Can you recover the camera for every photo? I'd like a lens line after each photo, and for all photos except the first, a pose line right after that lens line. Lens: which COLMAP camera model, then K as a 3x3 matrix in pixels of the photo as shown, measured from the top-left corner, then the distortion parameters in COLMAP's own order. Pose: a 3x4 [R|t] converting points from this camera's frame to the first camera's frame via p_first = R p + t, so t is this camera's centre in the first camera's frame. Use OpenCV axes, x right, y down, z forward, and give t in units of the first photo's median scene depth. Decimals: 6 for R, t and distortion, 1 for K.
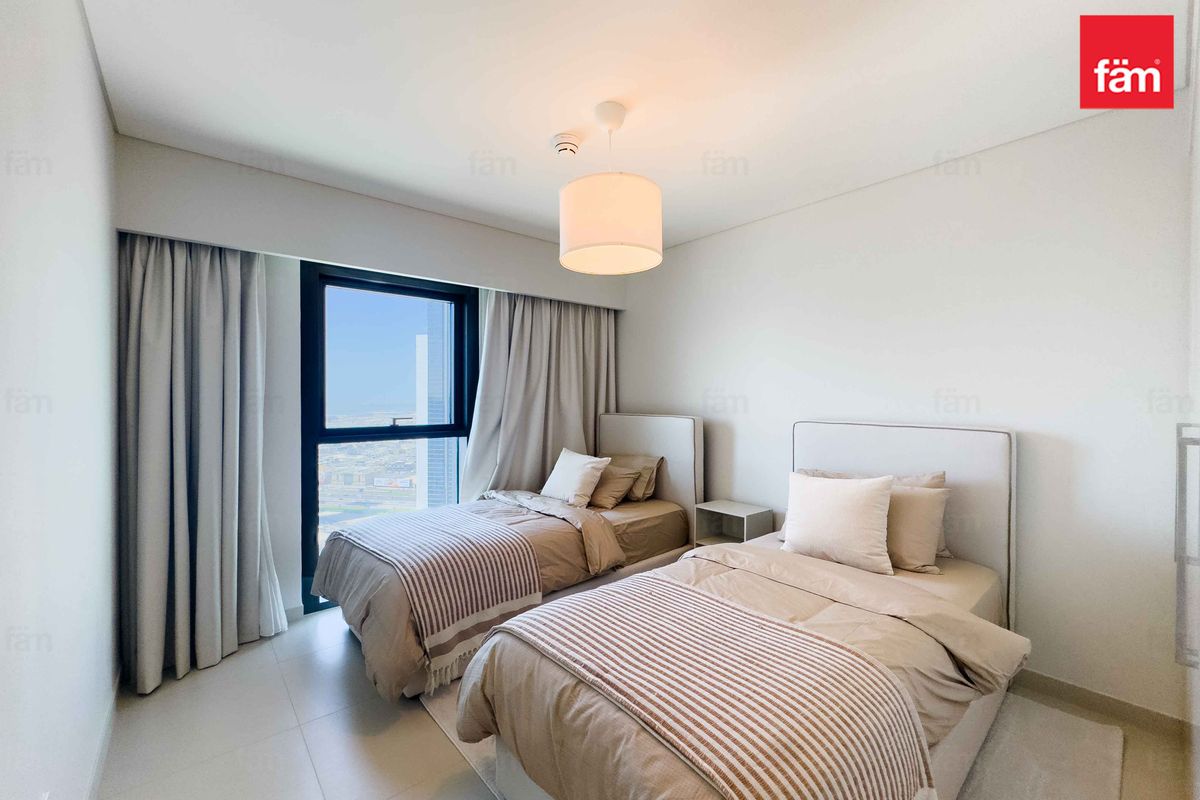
lens RADIAL K [[491.4, 0, 600.1], [0, 491.4, 390.7], [0, 0, 1]] dist [0.000739, 0.000031]
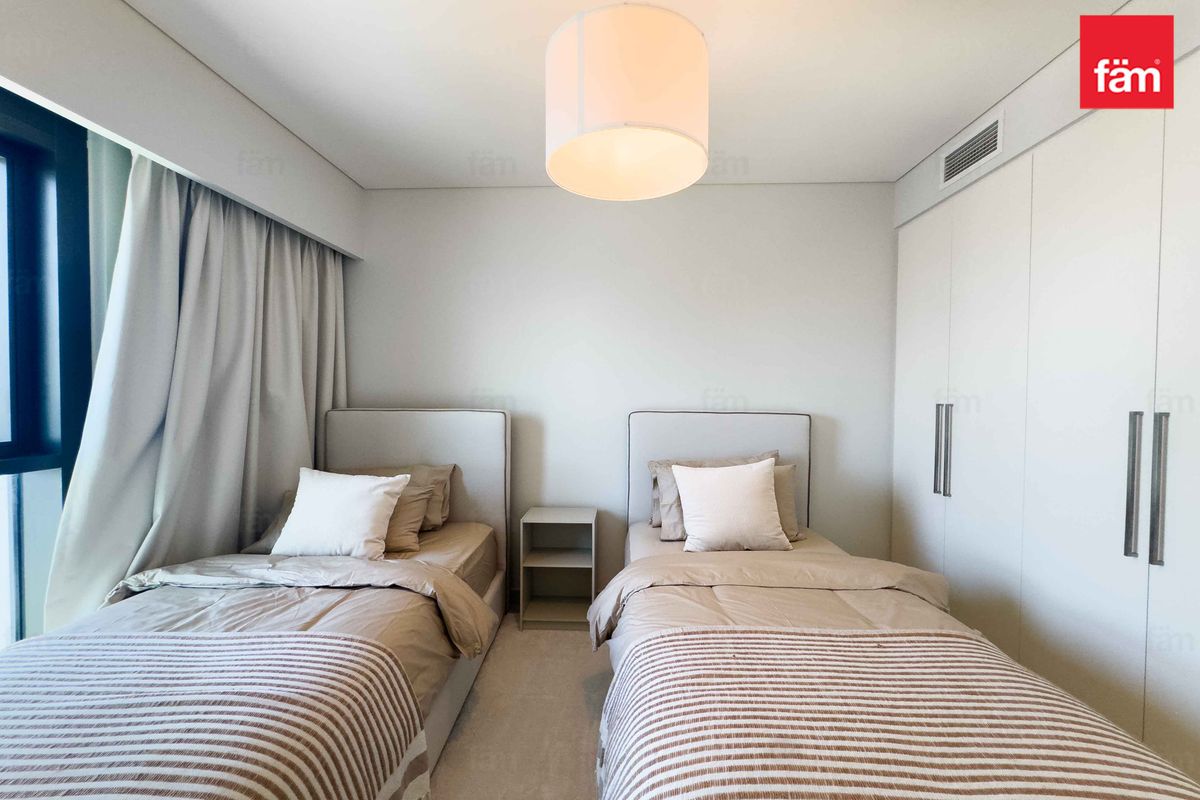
lens RADIAL K [[486.4, 0, 597.7], [0, 486.4, 402.2], [0, 0, 1]] dist [0.000990, 0.000229]
pose [[0.672537, -0.017115, 0.739865, -0.301162], [-0.013876, 0.999265, 0.035729, 0.010922], [-0.739933, -0.034295, 0.671806, 0.376727]]
